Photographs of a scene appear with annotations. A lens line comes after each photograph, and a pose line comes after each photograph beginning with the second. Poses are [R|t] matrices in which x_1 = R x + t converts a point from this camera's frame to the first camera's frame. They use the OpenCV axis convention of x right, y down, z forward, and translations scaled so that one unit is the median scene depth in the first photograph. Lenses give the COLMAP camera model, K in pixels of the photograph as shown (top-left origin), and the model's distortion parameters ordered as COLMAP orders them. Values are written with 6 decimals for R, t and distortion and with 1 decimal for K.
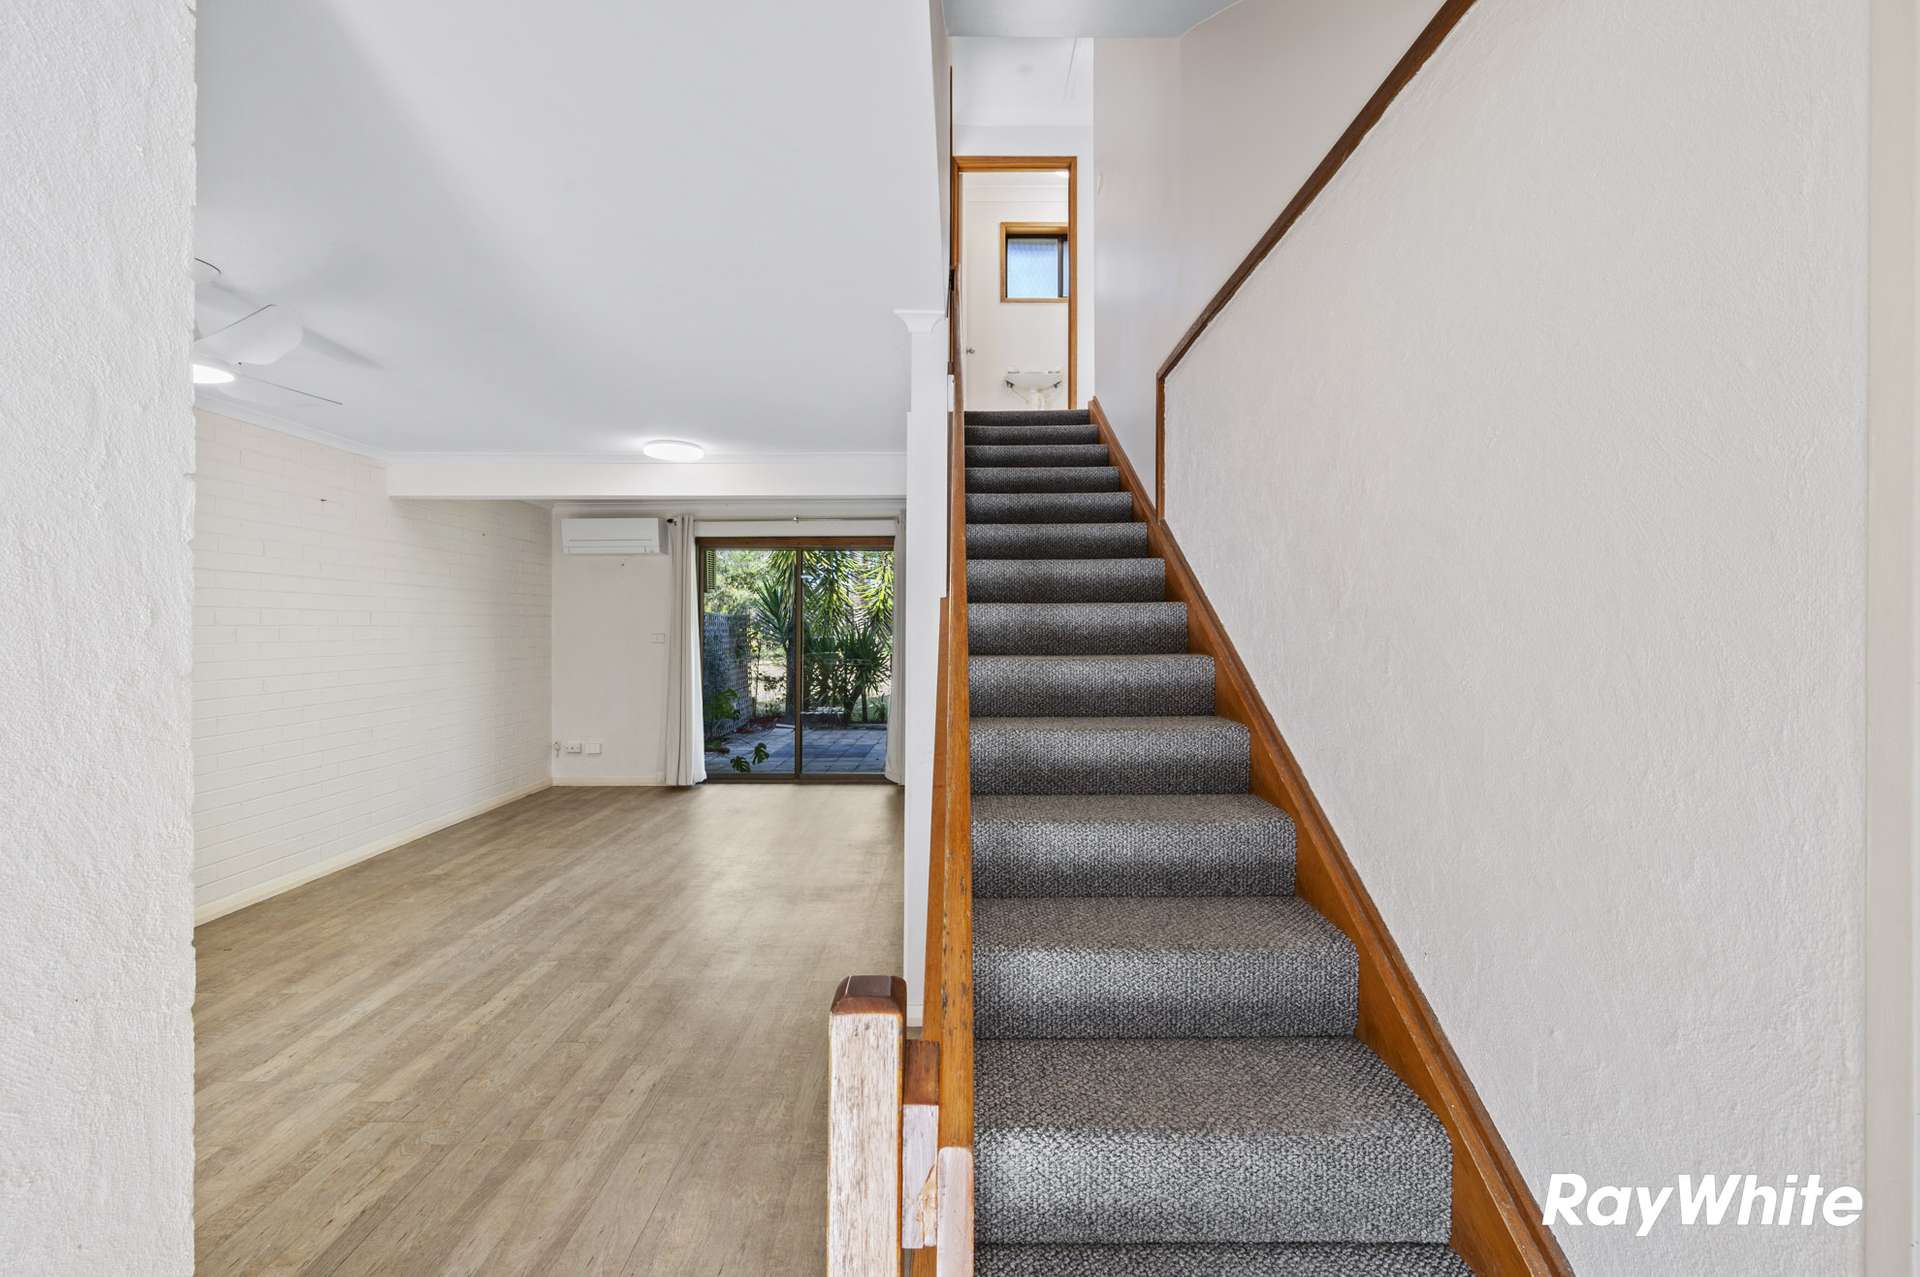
lens RADIAL K [[753.2, 0, 964.9], [0, 753.2, 622.2], [0, 0, 1]] dist [-0.003147, 0.000603]
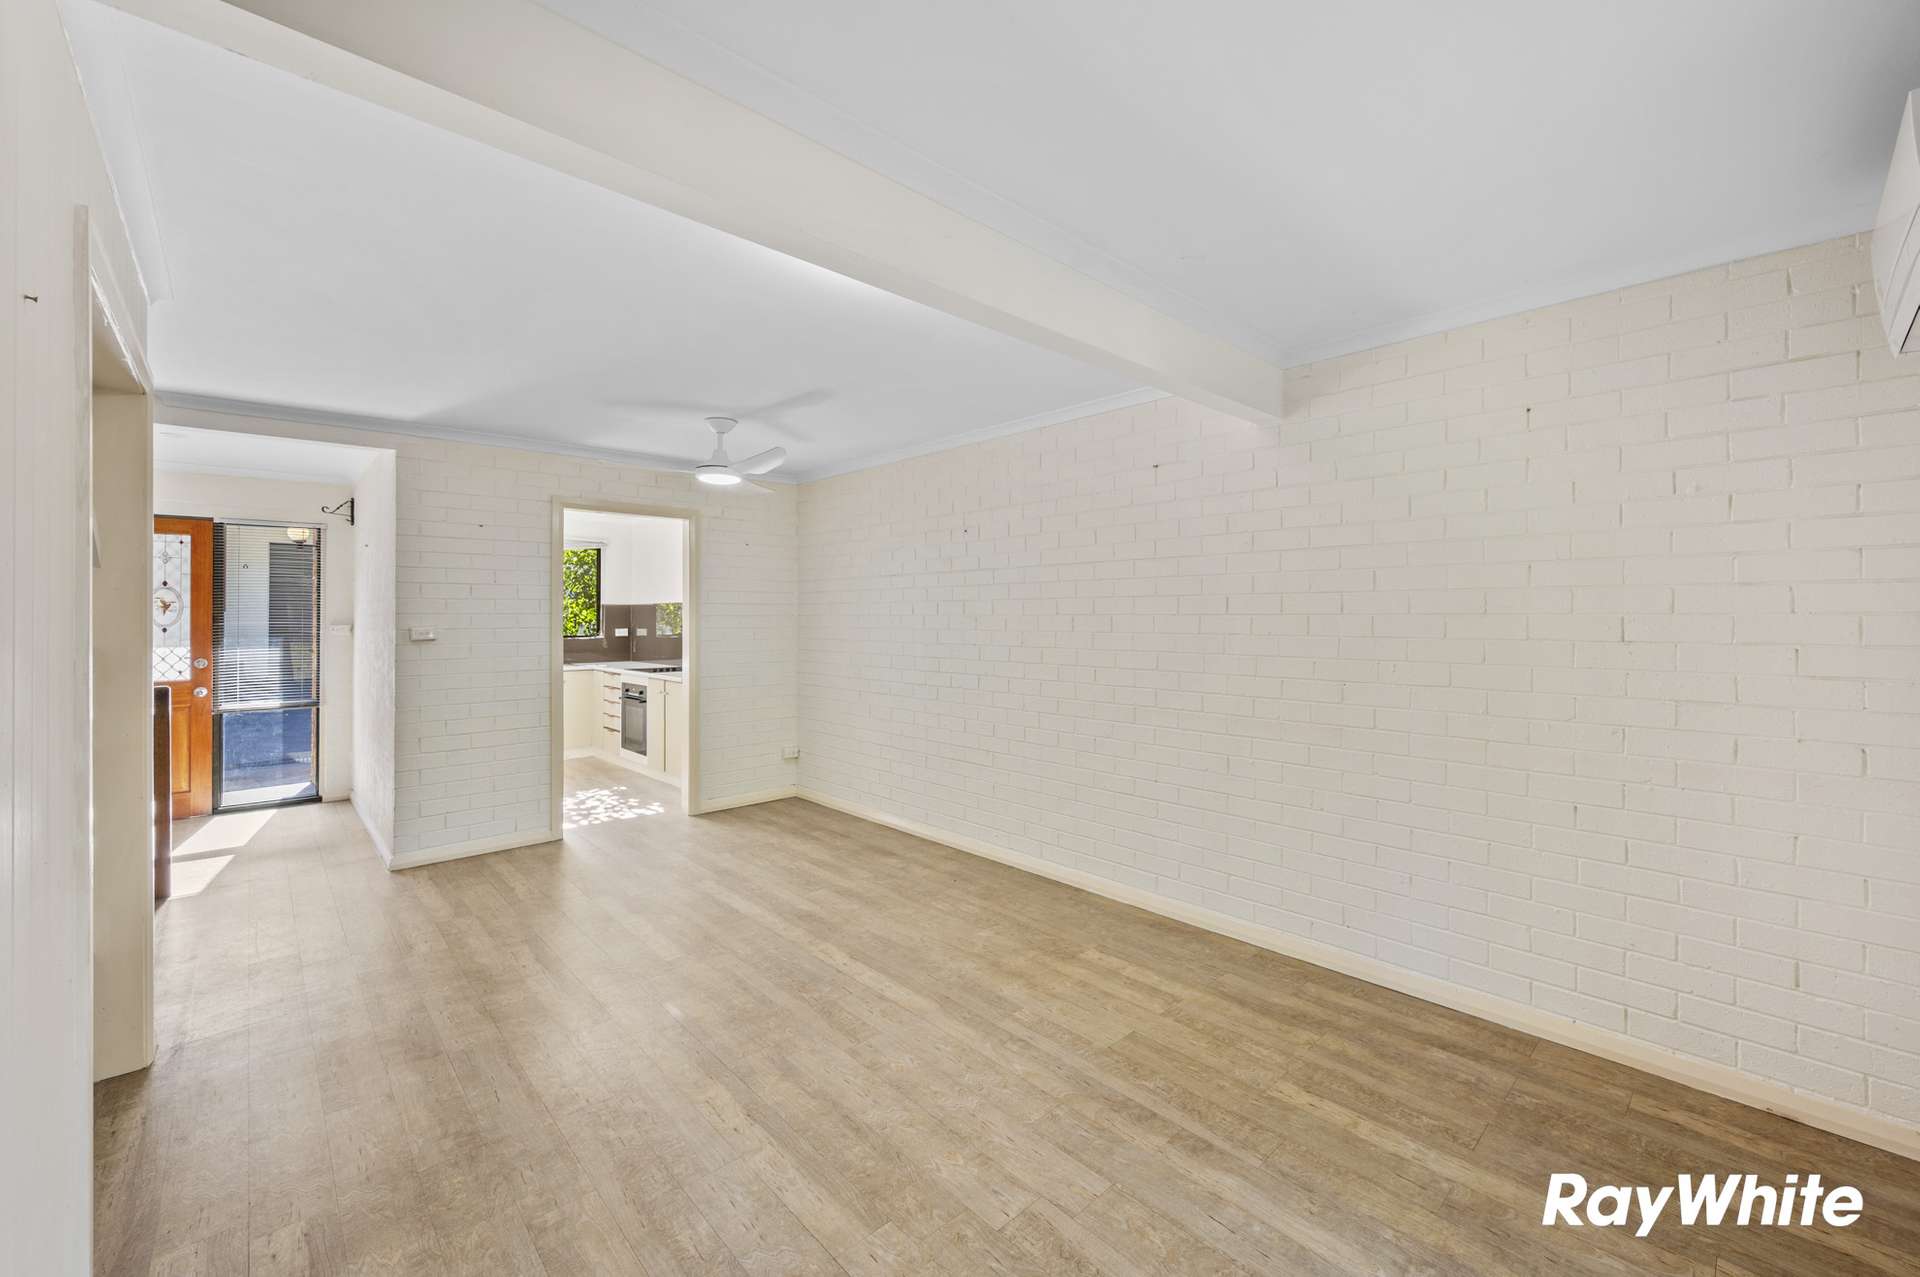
lens RADIAL K [[753.2, 0, 948.9], [0, 753.2, 625.8], [0, 0, 1]] dist [-0.003147, 0.000603]
pose [[-0.738822, 0.011719, -0.673799, -0.148340], [0.007120, 0.999929, 0.009583, 0.009315], [0.673863, 0.002283, -0.738853, 1.833002]]
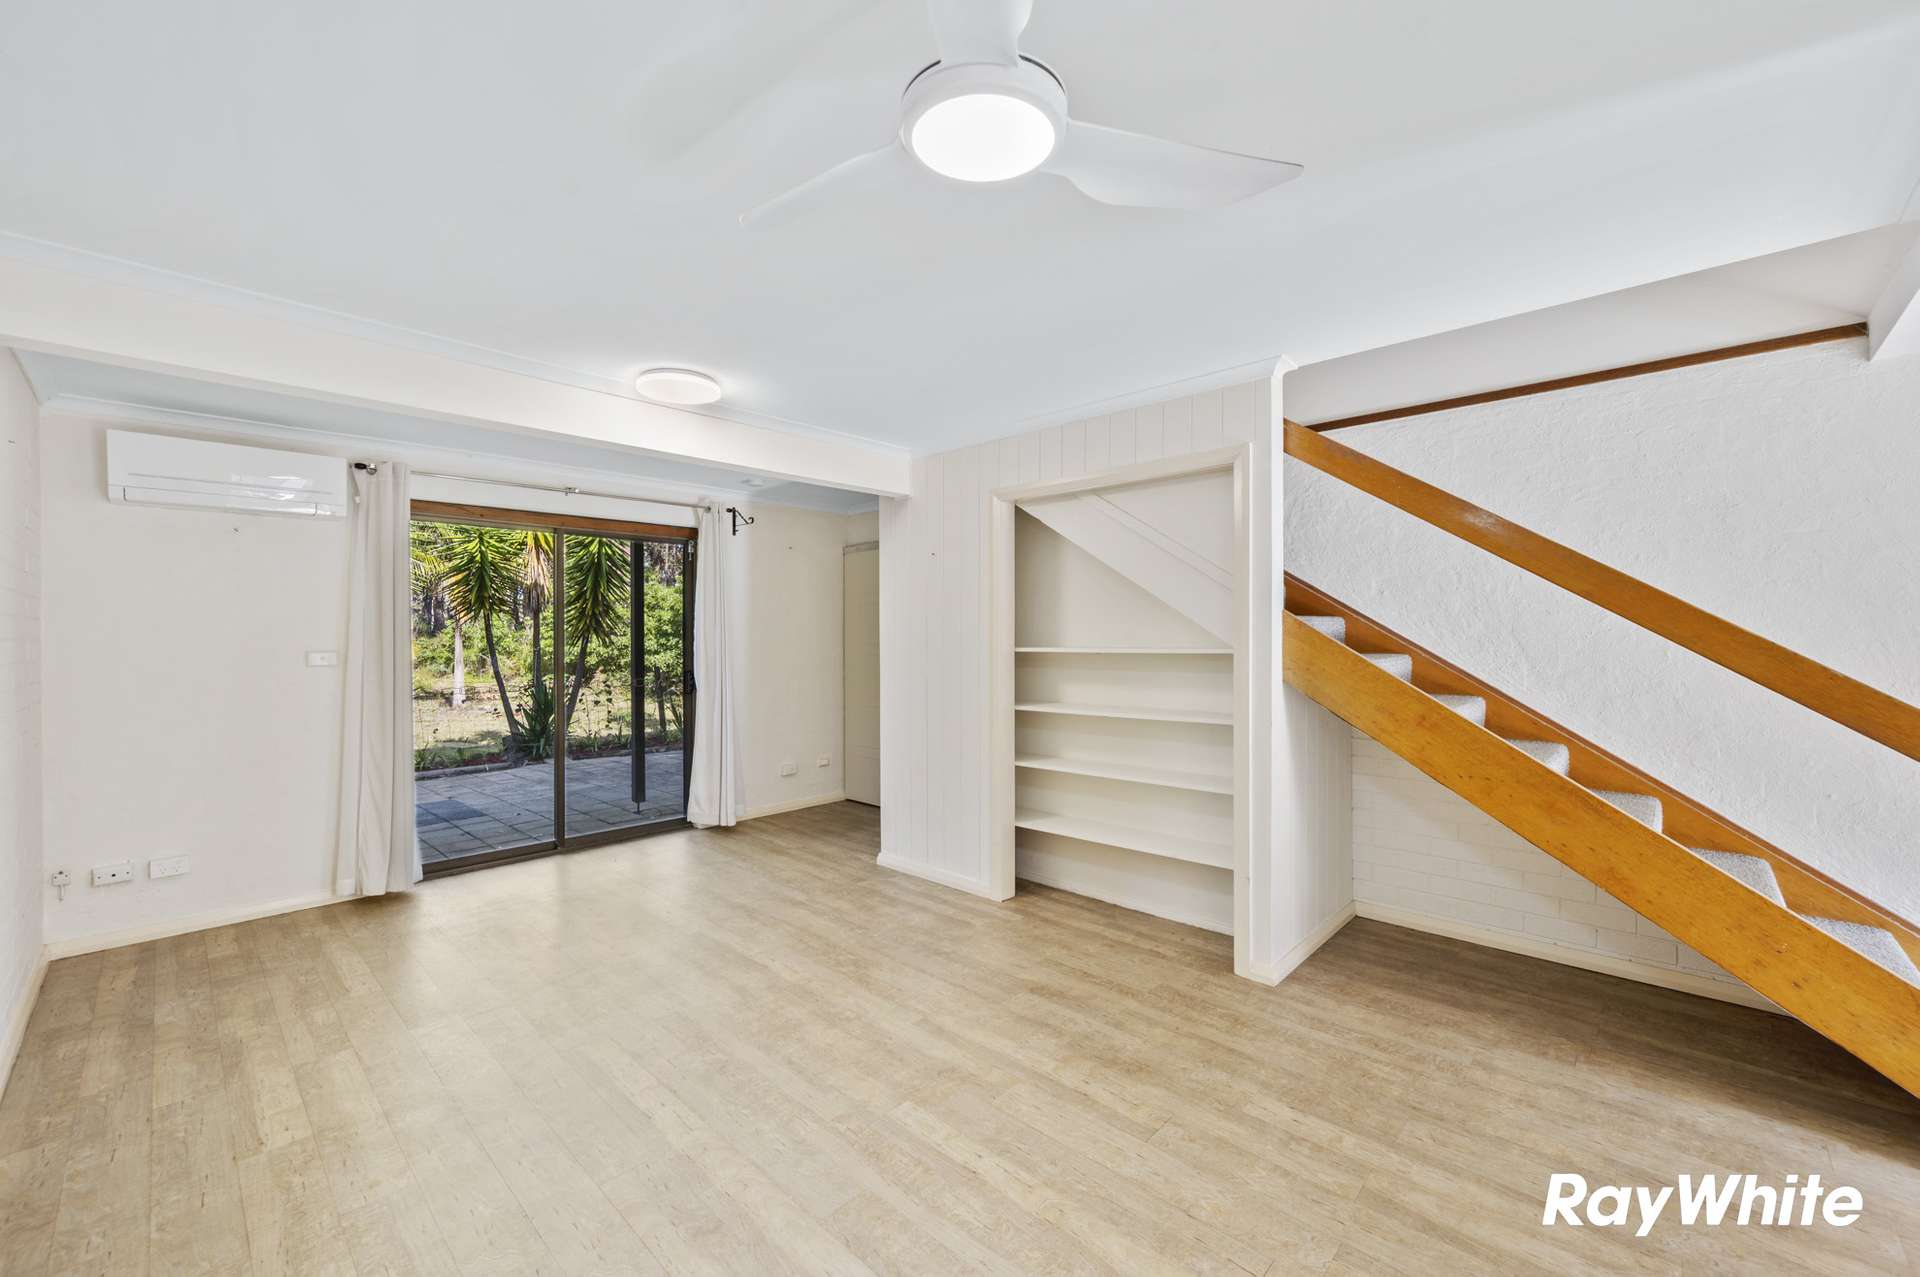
lens RADIAL K [[753.2, 0, 952.7], [0, 753.2, 641.3], [0, 0, 1]] dist [-0.003147, 0.000603]
pose [[0.691910, -0.005920, 0.721959, -0.958358], [0.000700, 0.999971, 0.007529, 0.006066], [-0.721983, -0.004704, 0.691895, 0.442124]]
